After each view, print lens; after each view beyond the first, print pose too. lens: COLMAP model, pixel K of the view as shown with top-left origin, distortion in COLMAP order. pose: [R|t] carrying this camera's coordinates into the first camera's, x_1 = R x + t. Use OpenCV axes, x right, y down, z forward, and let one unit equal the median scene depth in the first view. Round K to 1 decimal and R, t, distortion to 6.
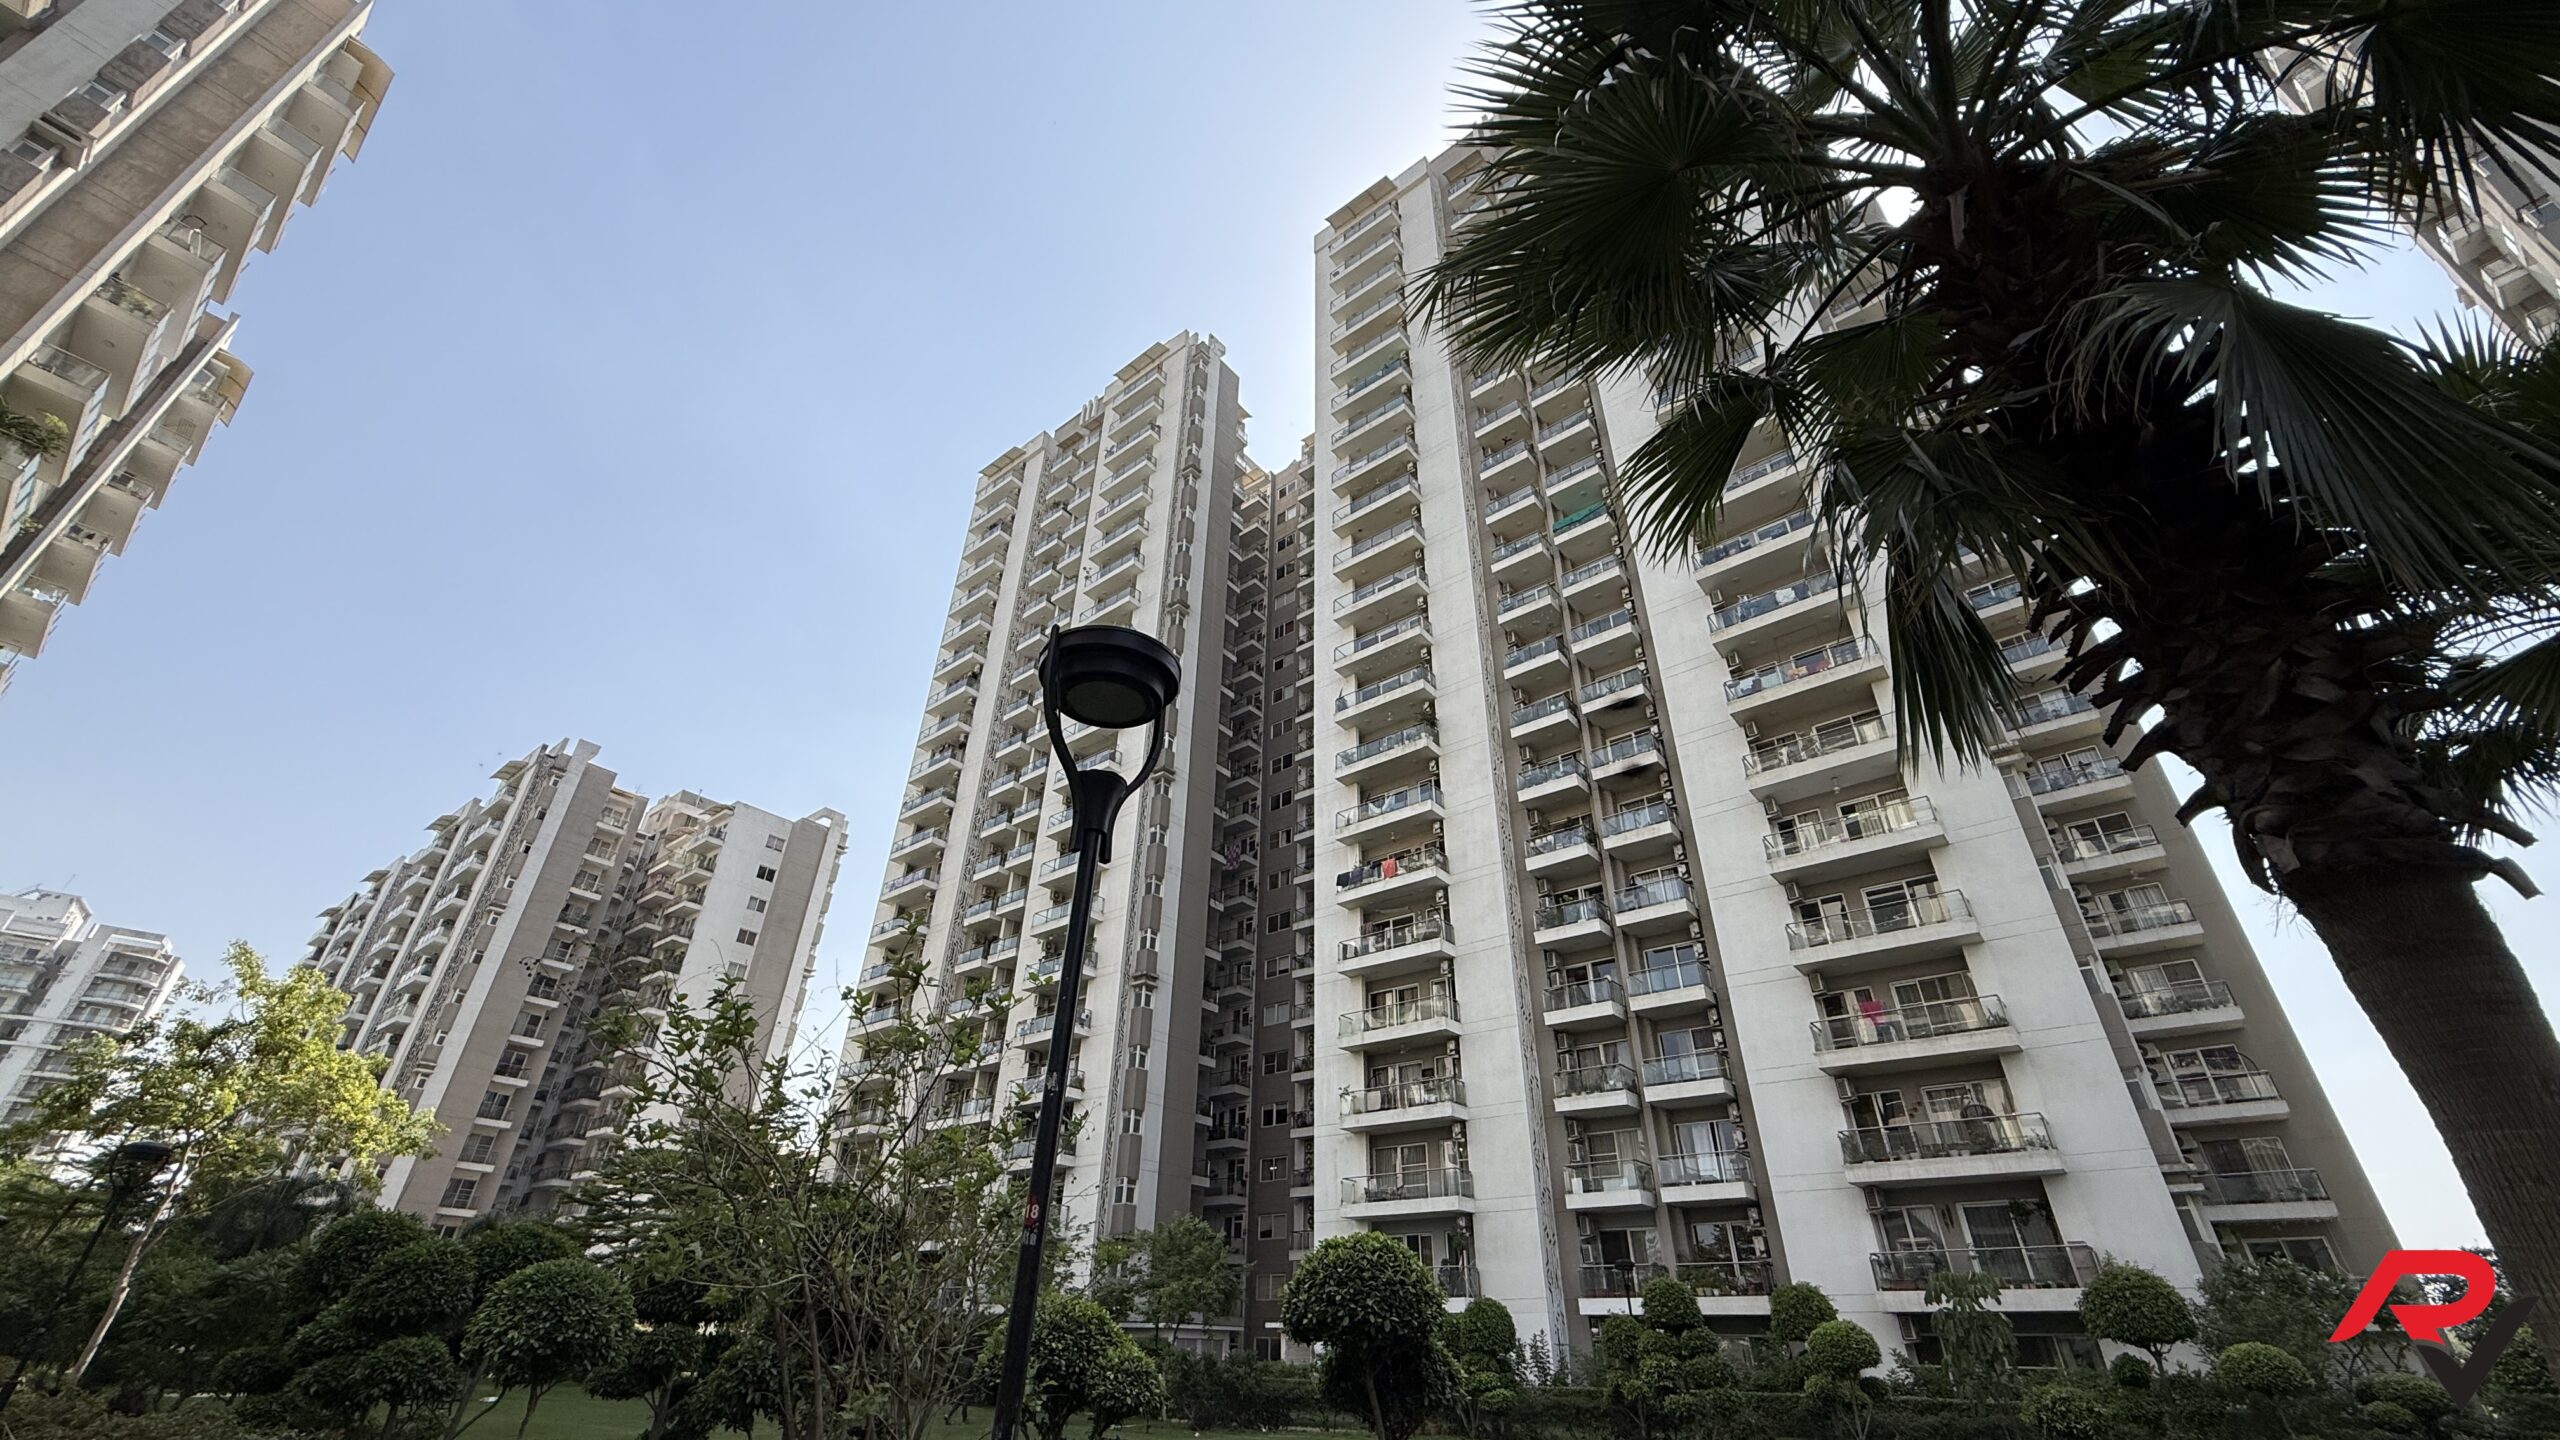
lens RADIAL K [[1017.9, 0, 1274.2], [0, 1017.9, 721.1], [0, 0, 1]] dist [-0.000285, 0.000602]
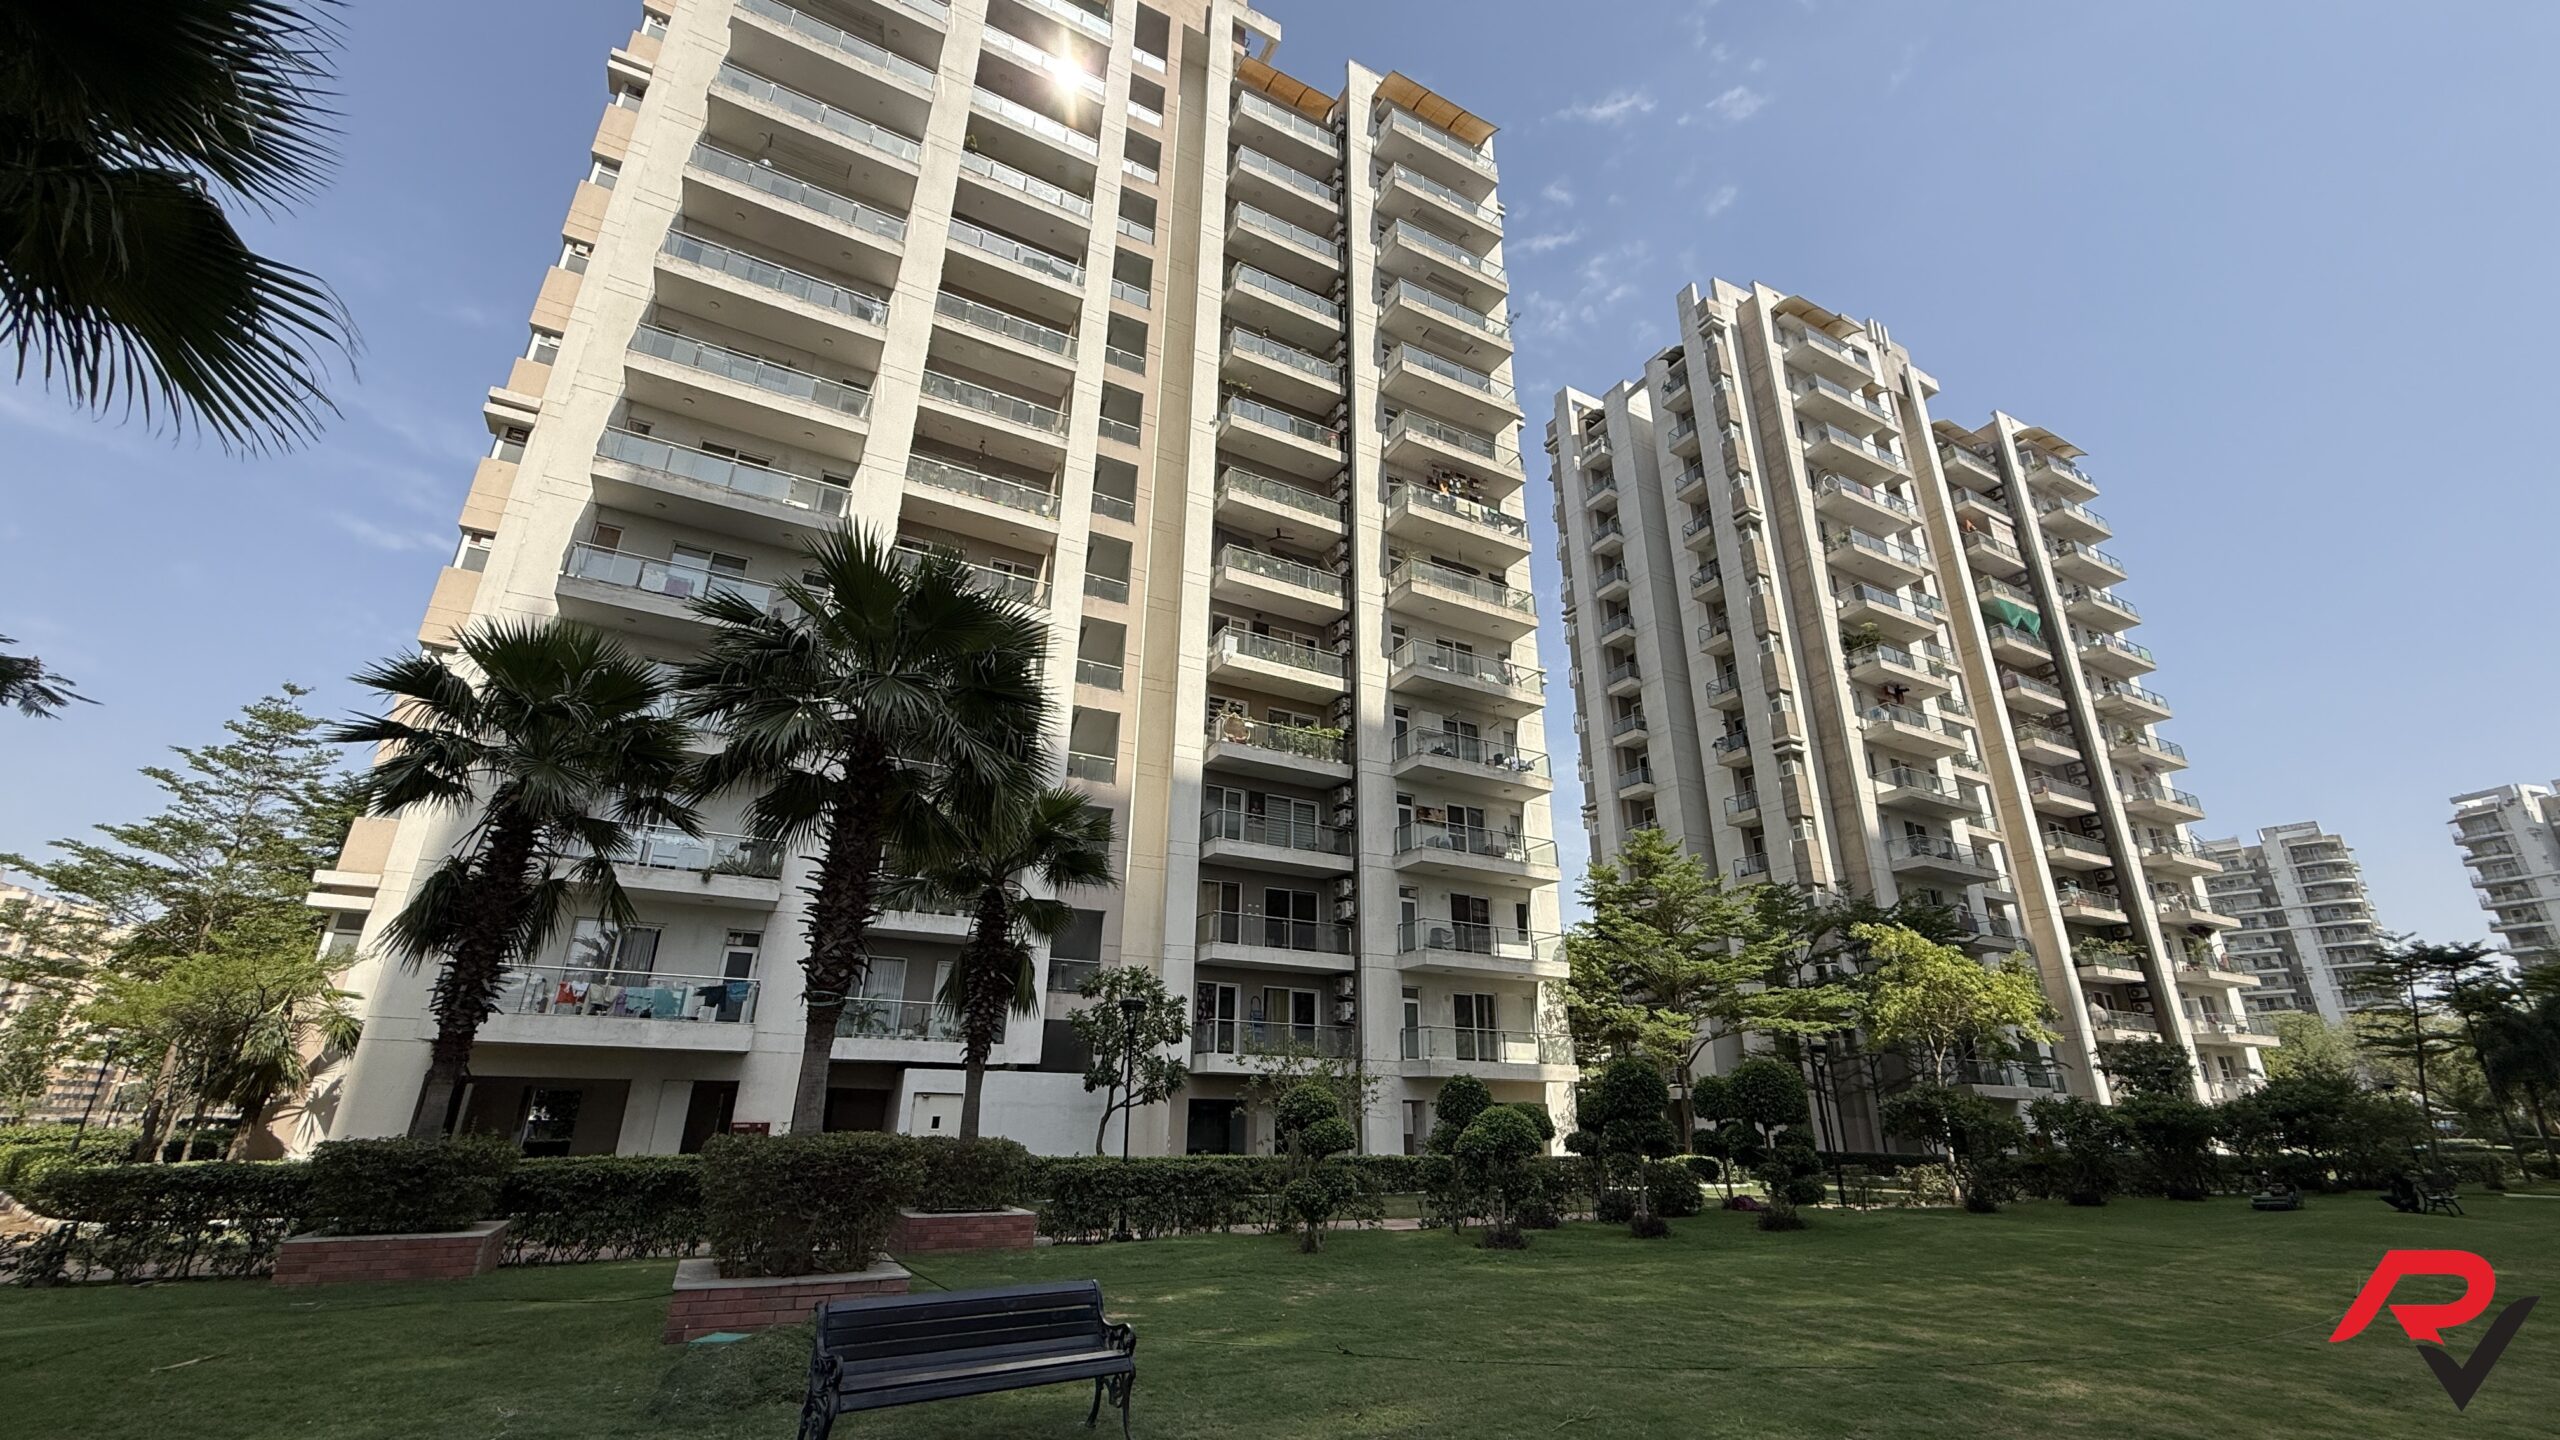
lens RADIAL K [[1017.9, 0, 1285.4], [0, 1017.9, 714.1], [0, 0, 1]] dist [-0.000285, 0.000602]
pose [[-0.391588, -0.362775, -0.845608, 0.252873], [0.469471, 0.711610, -0.522693, 0.112994], [0.791364, -0.601668, -0.108346, 0.177559]]
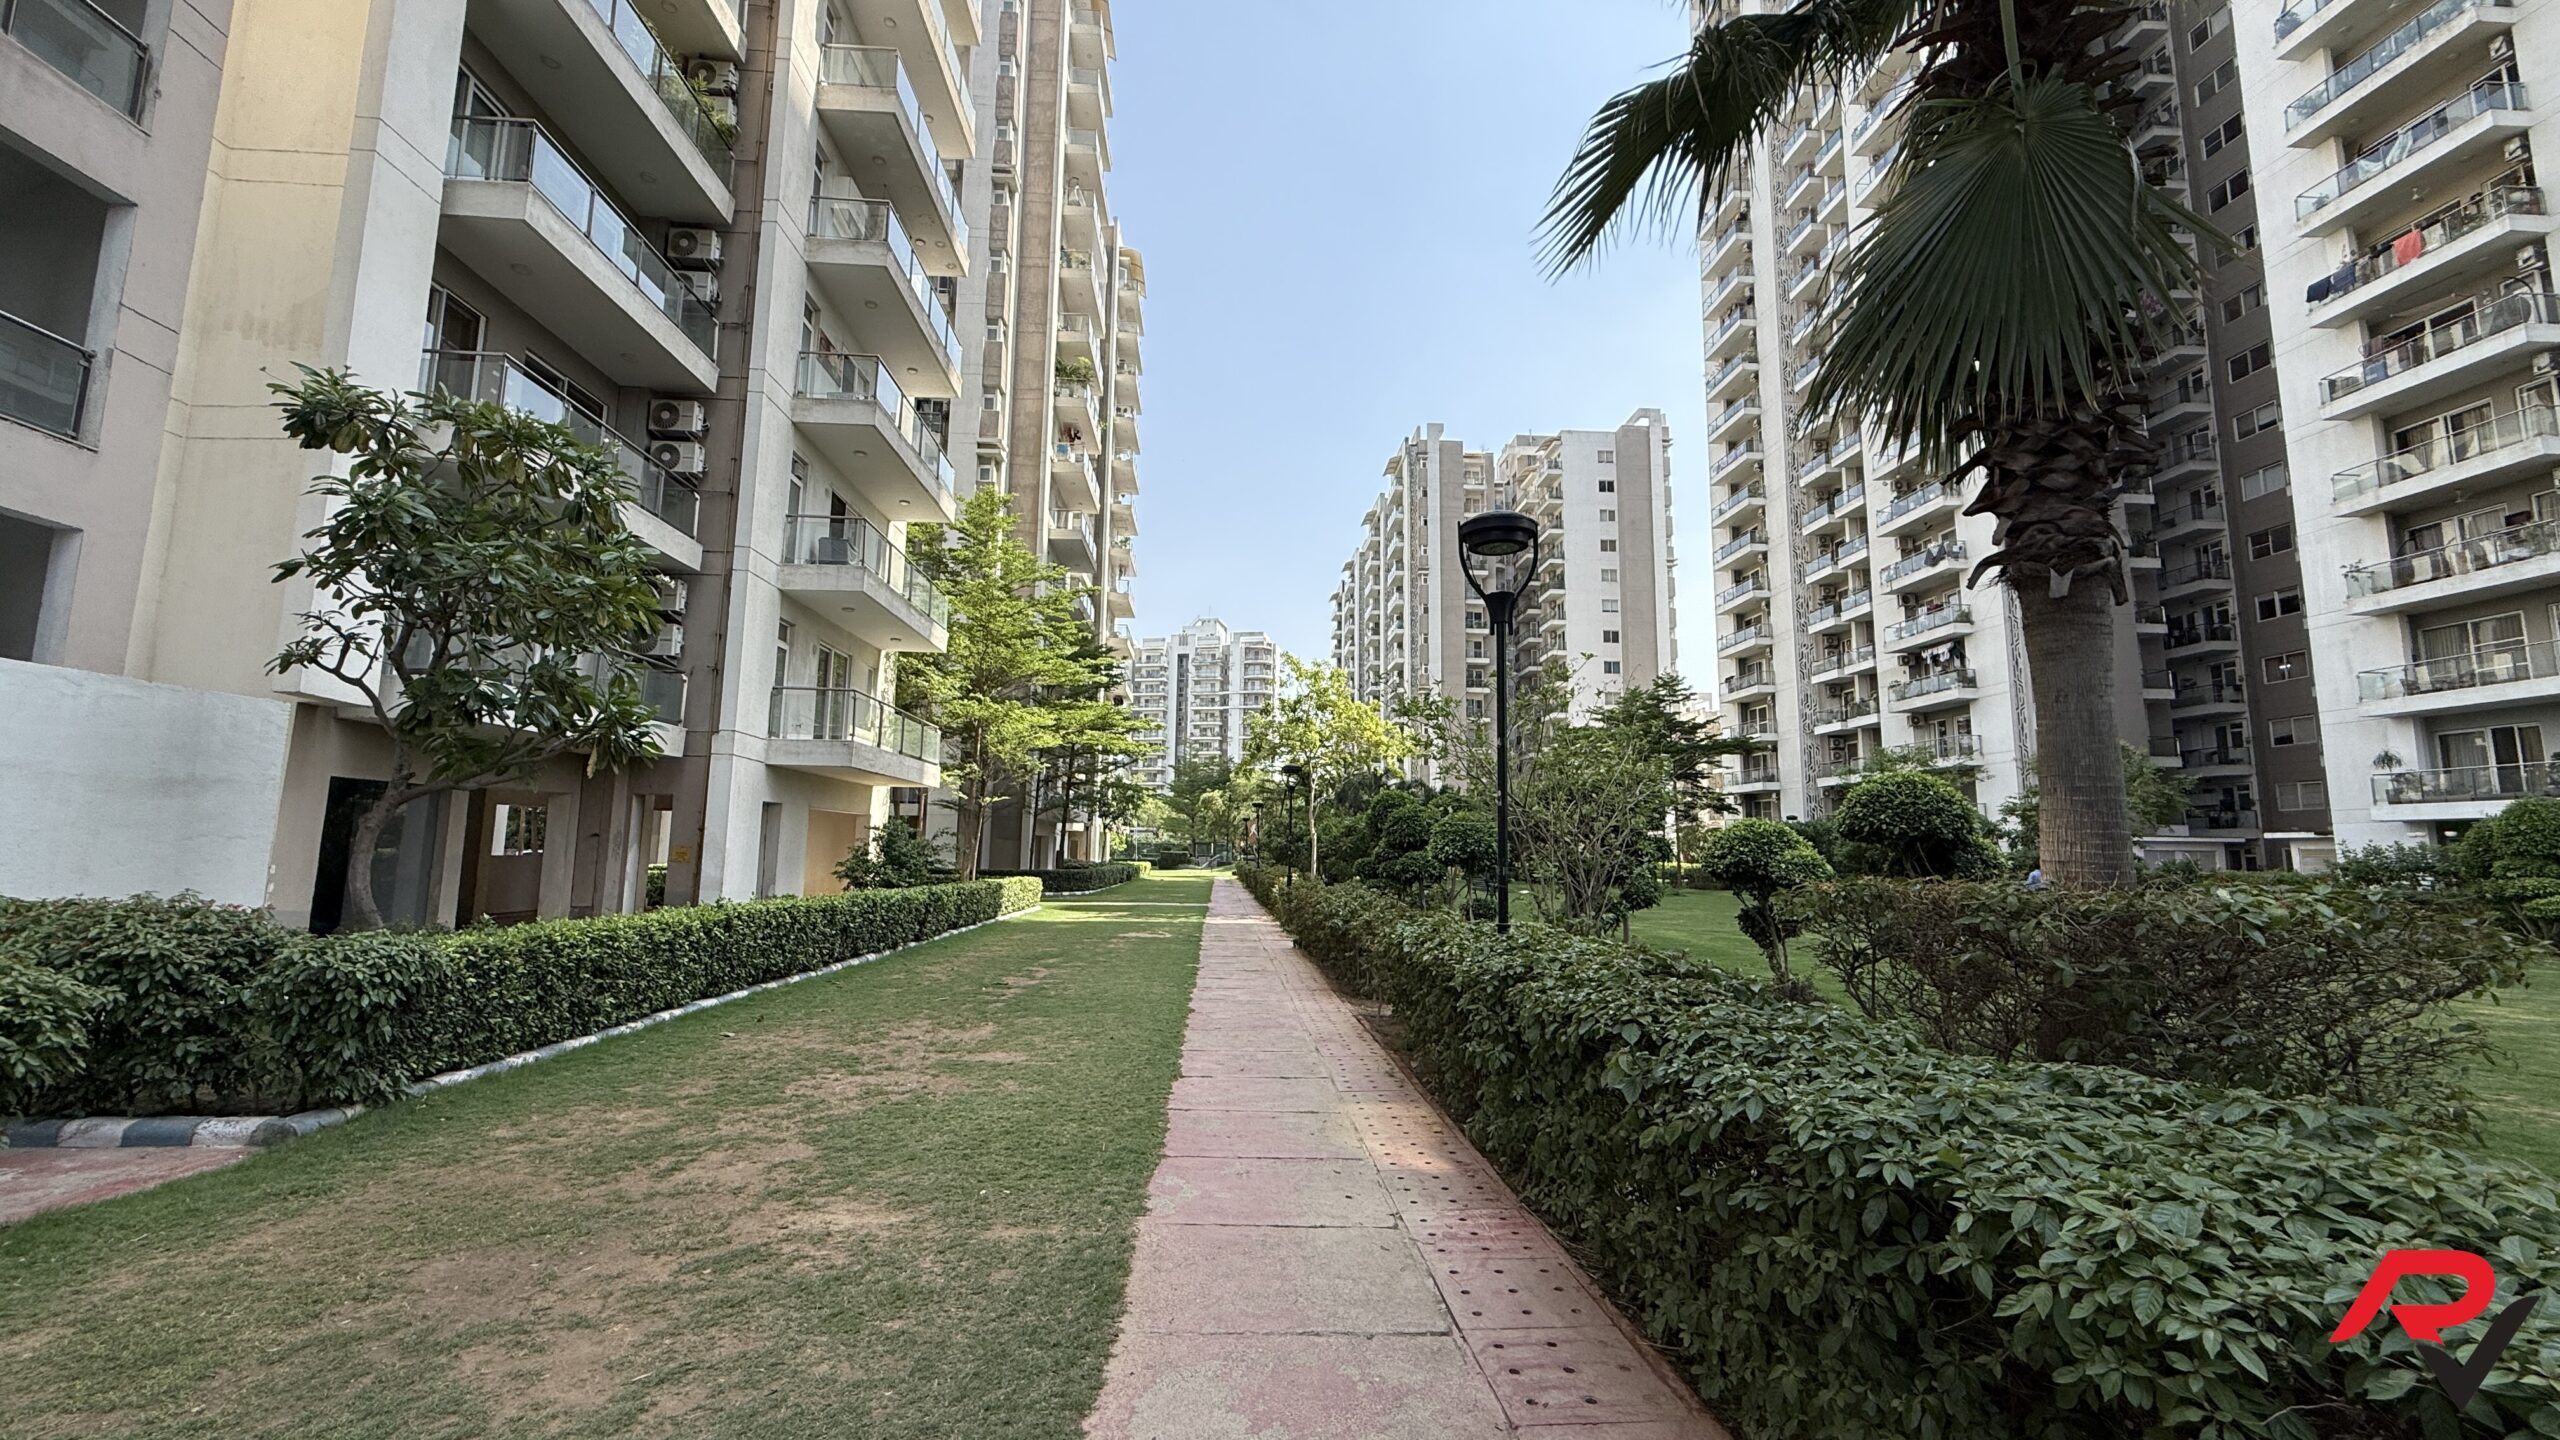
lens RADIAL K [[1017.9, 0, 1277.6], [0, 1017.9, 713.1], [0, 0, 1]] dist [-0.000285, 0.000602]
pose [[0.670842, -0.114611, -0.732691, 0.050093], [0.393565, 0.892399, 0.220749, -0.018002], [0.628552, -0.436449, 0.643766, -0.033483]]
